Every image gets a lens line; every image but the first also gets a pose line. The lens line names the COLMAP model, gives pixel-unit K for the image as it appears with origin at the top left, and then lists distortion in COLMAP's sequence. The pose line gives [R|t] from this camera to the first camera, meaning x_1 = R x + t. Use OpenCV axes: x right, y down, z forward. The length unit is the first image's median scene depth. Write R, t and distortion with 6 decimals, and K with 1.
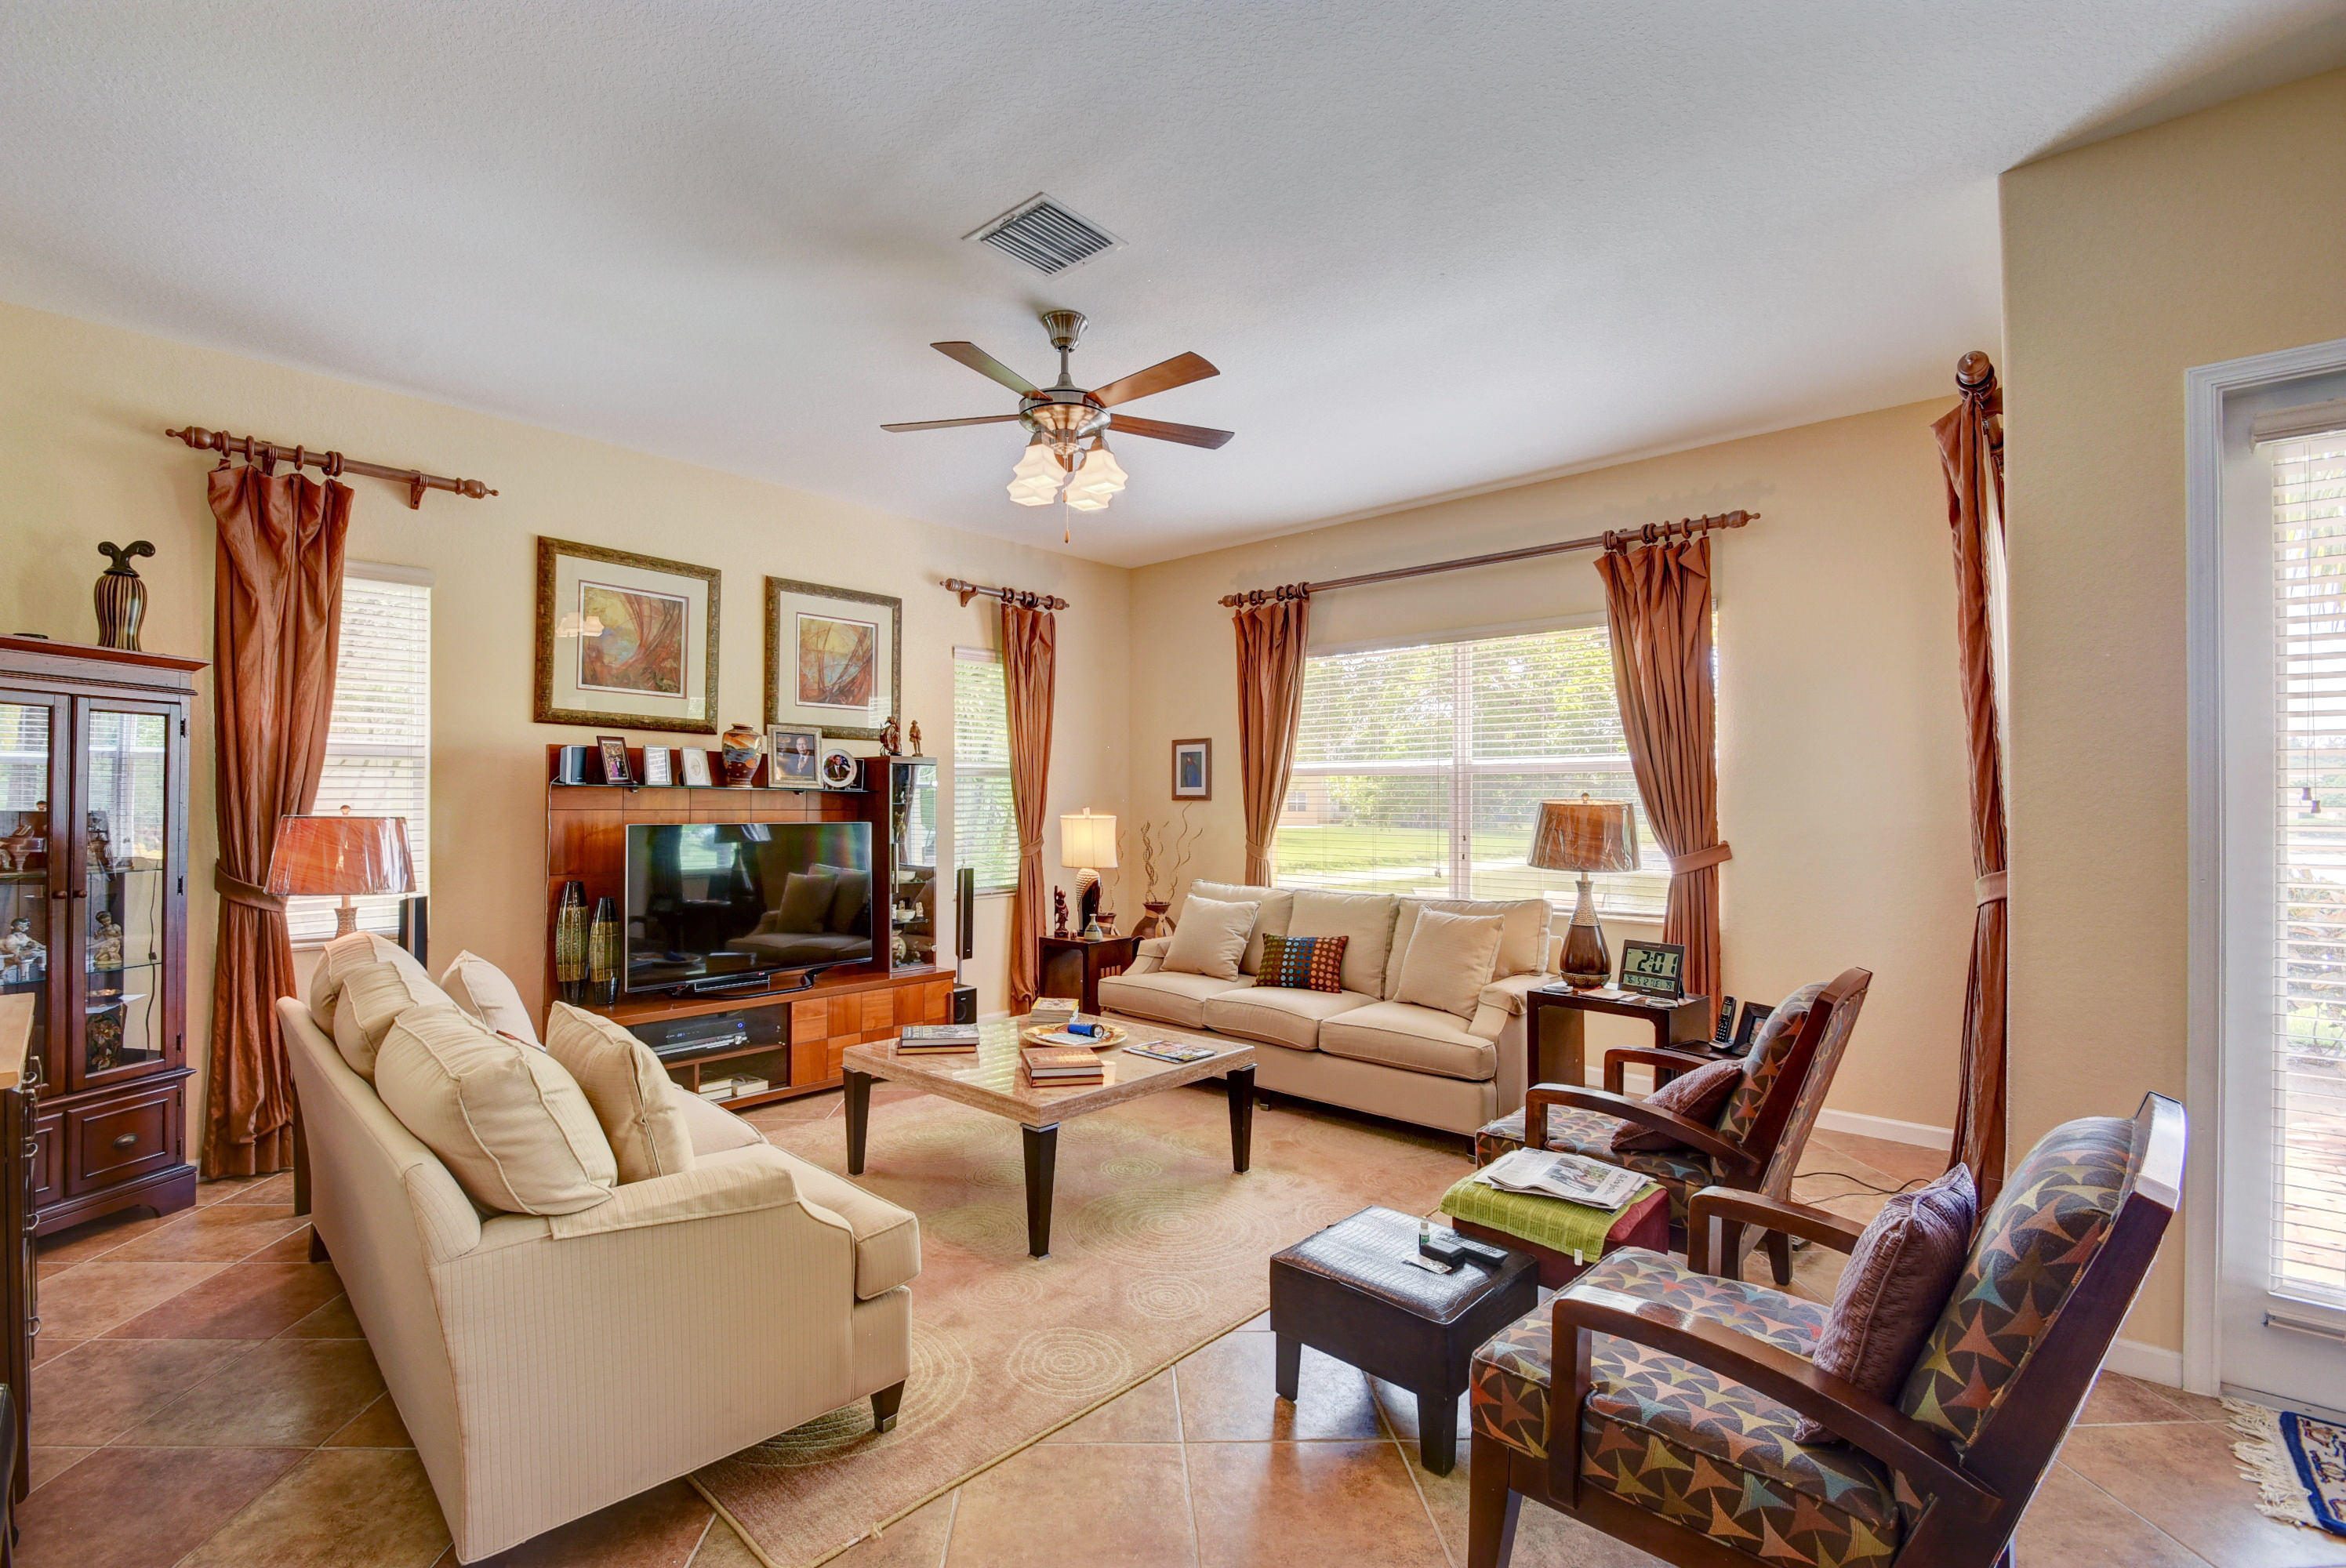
lens RADIAL K [[1037.9, 0, 1121.0], [0, 1037.9, 798.1], [0, 0, 1]] dist [0.001855, -0.008315]
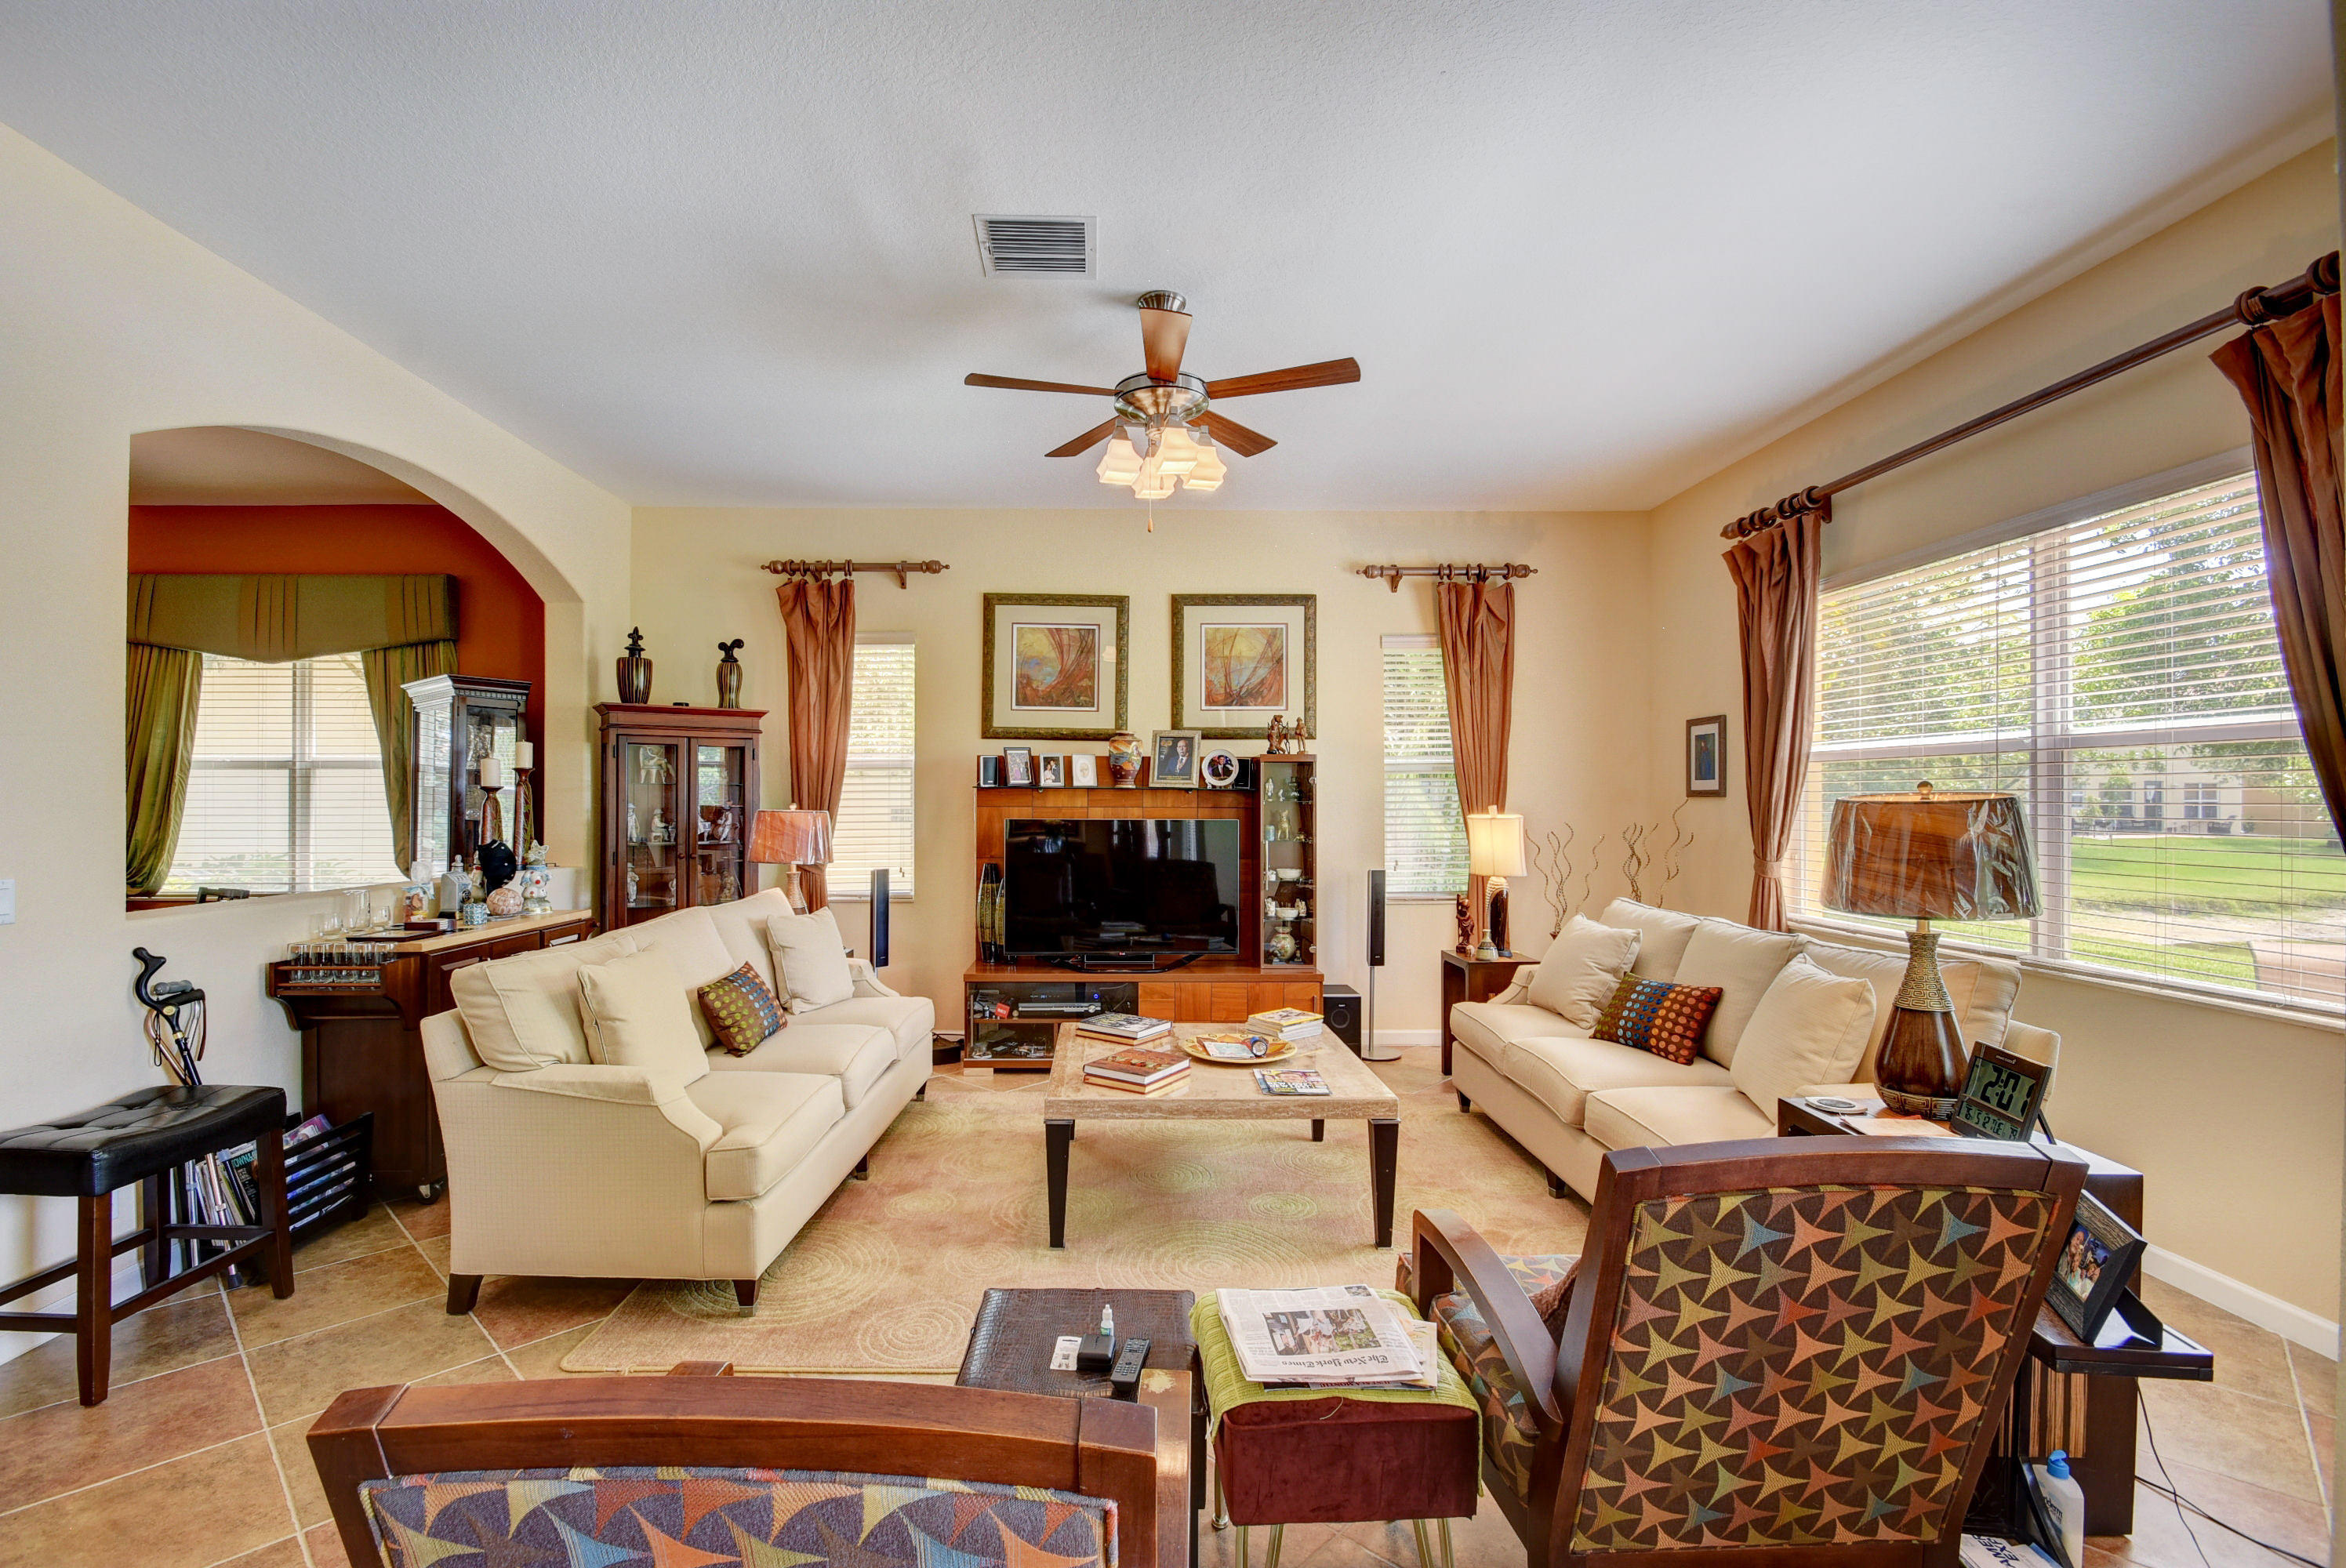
lens RADIAL K [[1037.9, 0, 1147.8], [0, 1037.9, 800.1], [0, 0, 1]] dist [0.001855, -0.008315]
pose [[0.699204, -0.001946, -0.714919, 0.436401], [0.004783, 0.999987, 0.001957, 0.001246], [0.714906, -0.004788, 0.699204, 0.217501]]
